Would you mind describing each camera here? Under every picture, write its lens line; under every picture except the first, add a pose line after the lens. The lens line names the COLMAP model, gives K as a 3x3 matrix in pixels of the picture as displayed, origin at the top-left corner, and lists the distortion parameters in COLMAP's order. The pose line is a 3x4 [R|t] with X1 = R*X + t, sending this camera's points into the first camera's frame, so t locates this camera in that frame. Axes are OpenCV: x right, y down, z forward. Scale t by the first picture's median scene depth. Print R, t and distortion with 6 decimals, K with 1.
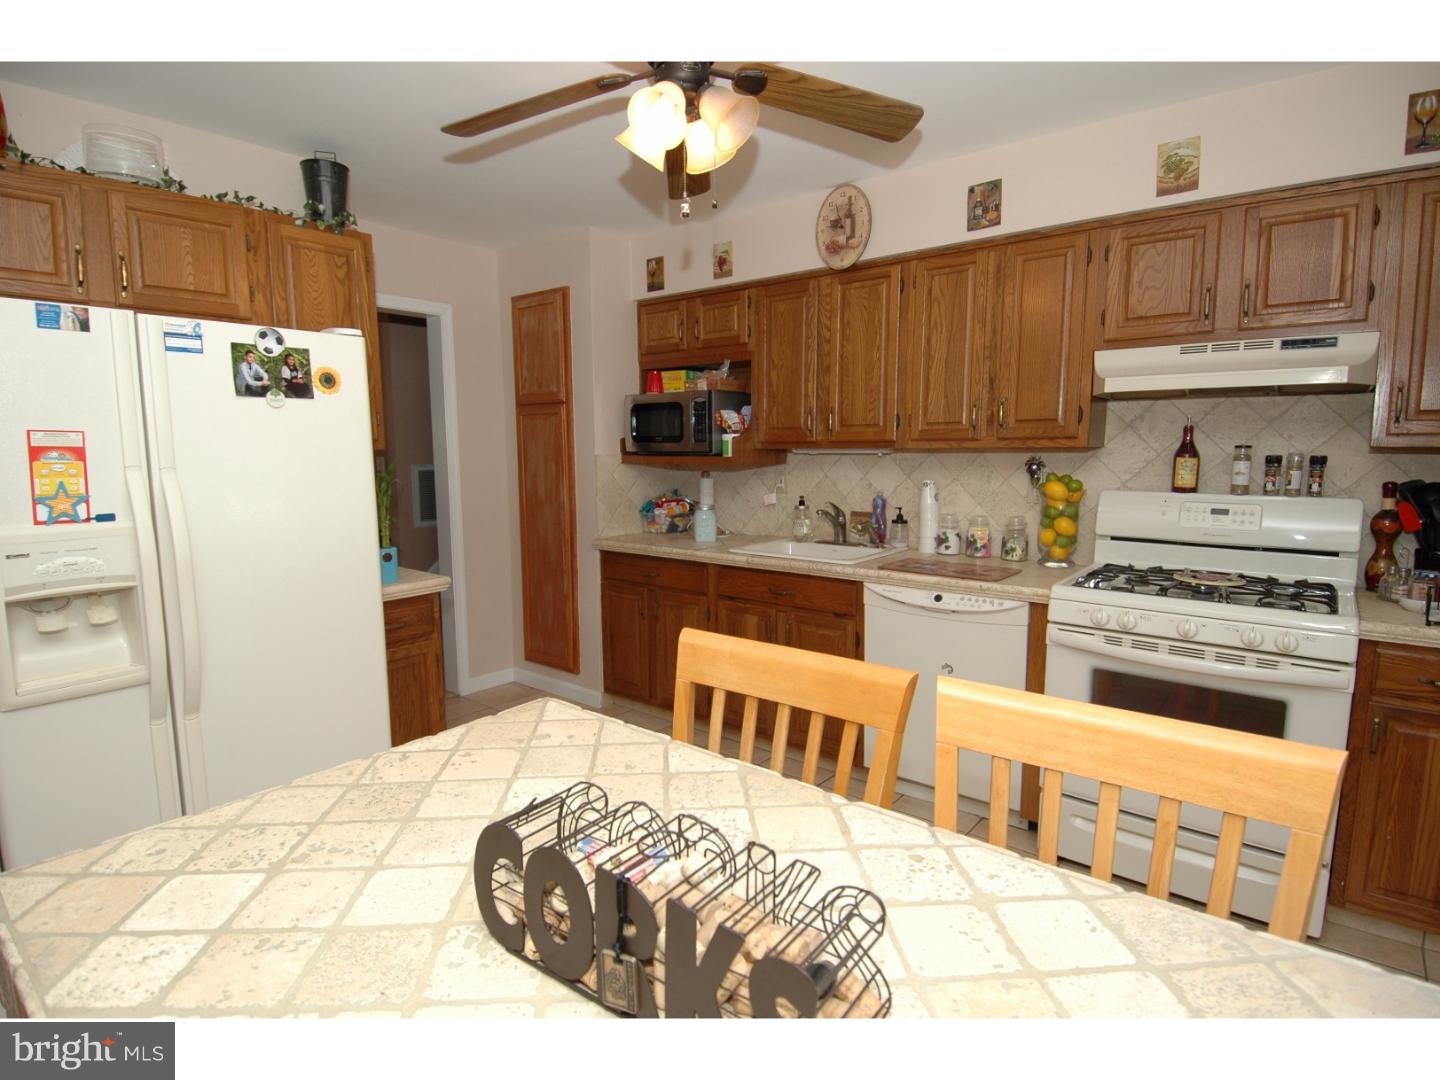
lens RADIAL K [[773.2, 0, 714.5], [0, 773.2, 541.8], [0, 0, 1]] dist [0.019630, -0.029303]
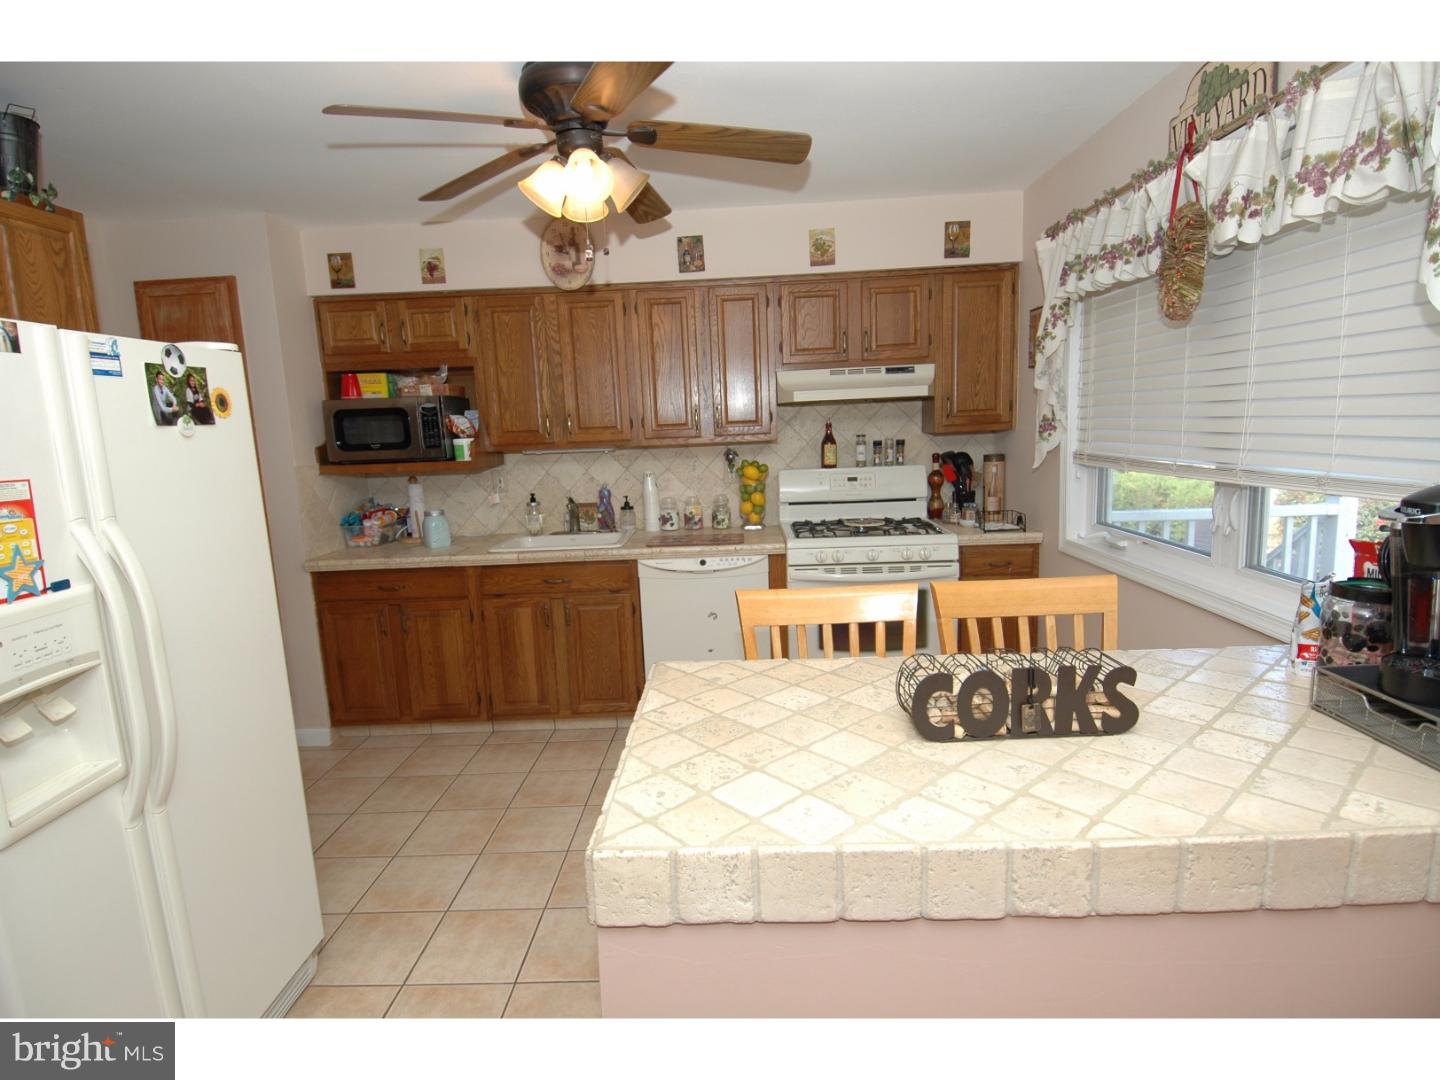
lens RADIAL K [[773.2, 0, 746.2], [0, 773.2, 541.8], [0, 0, 1]] dist [0.019630, -0.029303]
pose [[0.771805, -0.123308, 0.623788, -0.472780], [0.113226, 0.991990, 0.056000, -0.026100], [-0.625697, 0.027408, 0.779585, -0.041729]]
